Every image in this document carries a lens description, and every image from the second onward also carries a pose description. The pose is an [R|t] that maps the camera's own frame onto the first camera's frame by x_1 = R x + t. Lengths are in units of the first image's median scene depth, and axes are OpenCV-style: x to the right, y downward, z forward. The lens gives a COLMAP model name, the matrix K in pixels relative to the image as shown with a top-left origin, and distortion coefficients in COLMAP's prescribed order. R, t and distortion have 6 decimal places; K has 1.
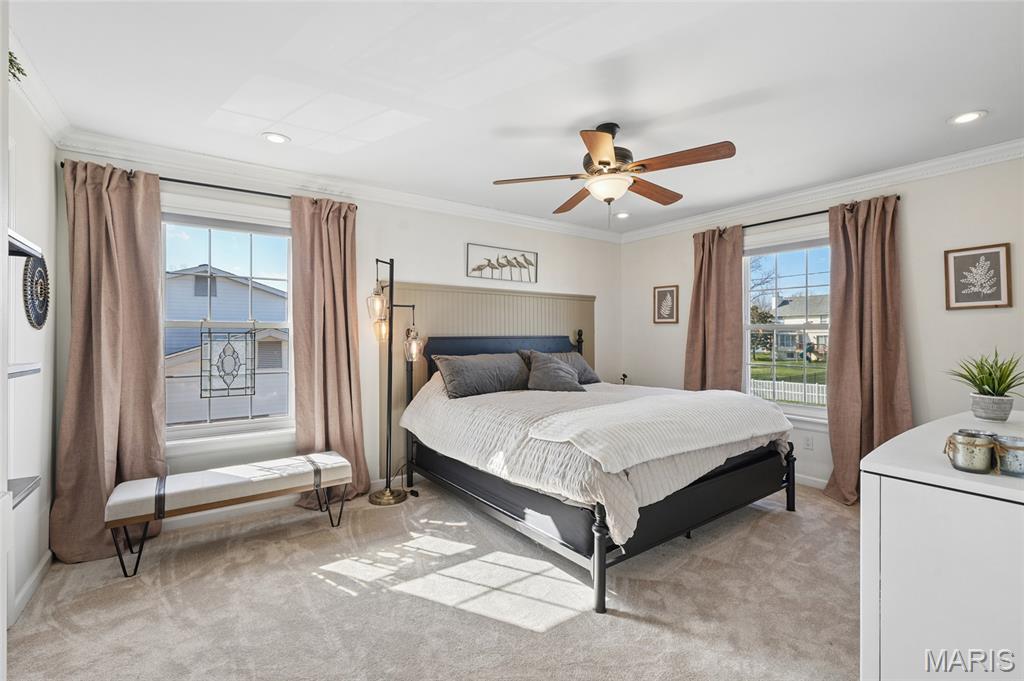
lens RADIAL K [[457.2, 0, 512.6], [0, 457.2, 331.7], [0, 0, 1]] dist [0.002709, -0.000855]
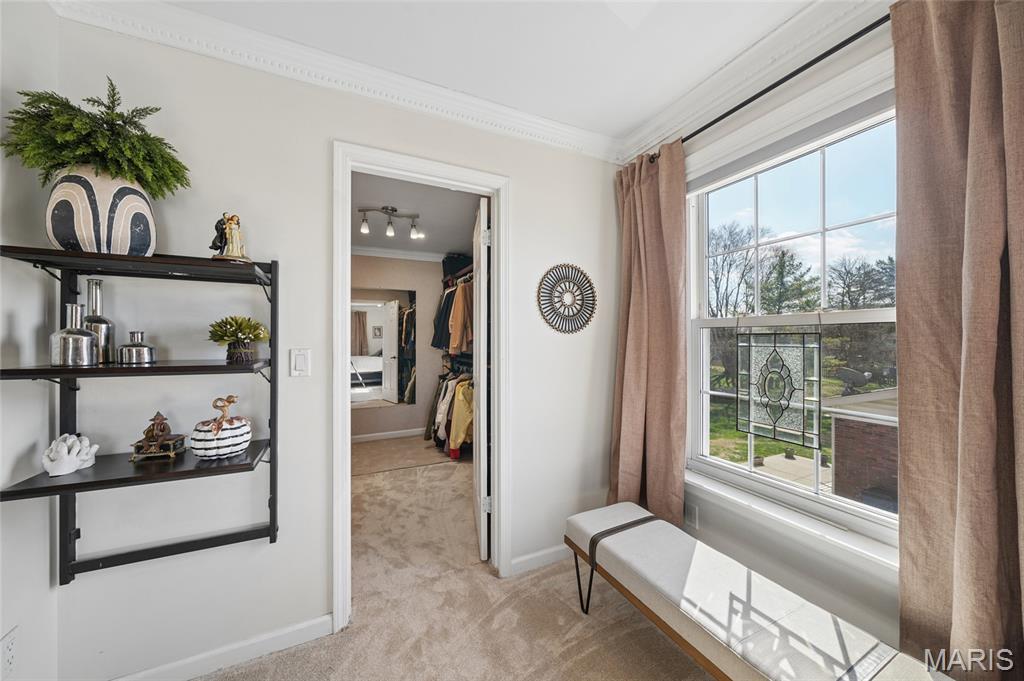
lens RADIAL K [[352.6, 0, 512.0], [0, 352.6, 340.5], [0, 0, 1]] dist [-0.005131, 0.000440]
pose [[-0.149768, 0.006141, -0.988702, -0.121357], [0.007312, 0.999960, 0.005103, 0.006503], [0.988694, -0.006465, -0.149807, 0.793970]]
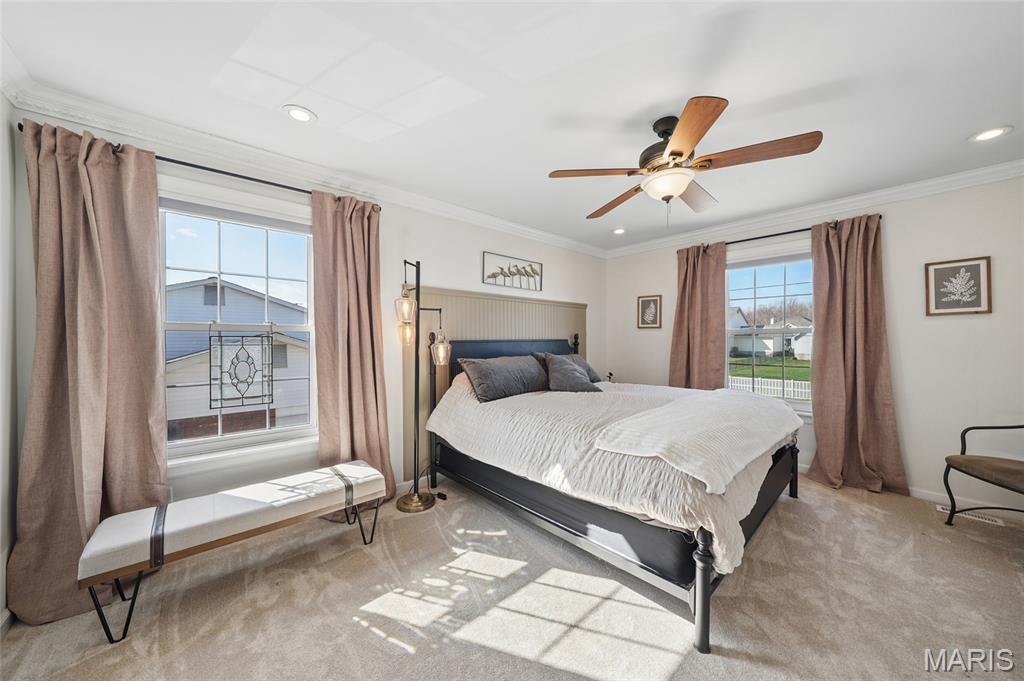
lens RADIAL K [[352.6, 0, 512.0], [0, 352.6, 340.5], [0, 0, 1]] dist [-0.005131, 0.000440]
pose [[0.993848, -0.002000, 0.110733, -0.178541], [0.000685, 0.999929, 0.011917, 0.002869], [-0.110749, -0.011768, 0.993779, 0.265838]]
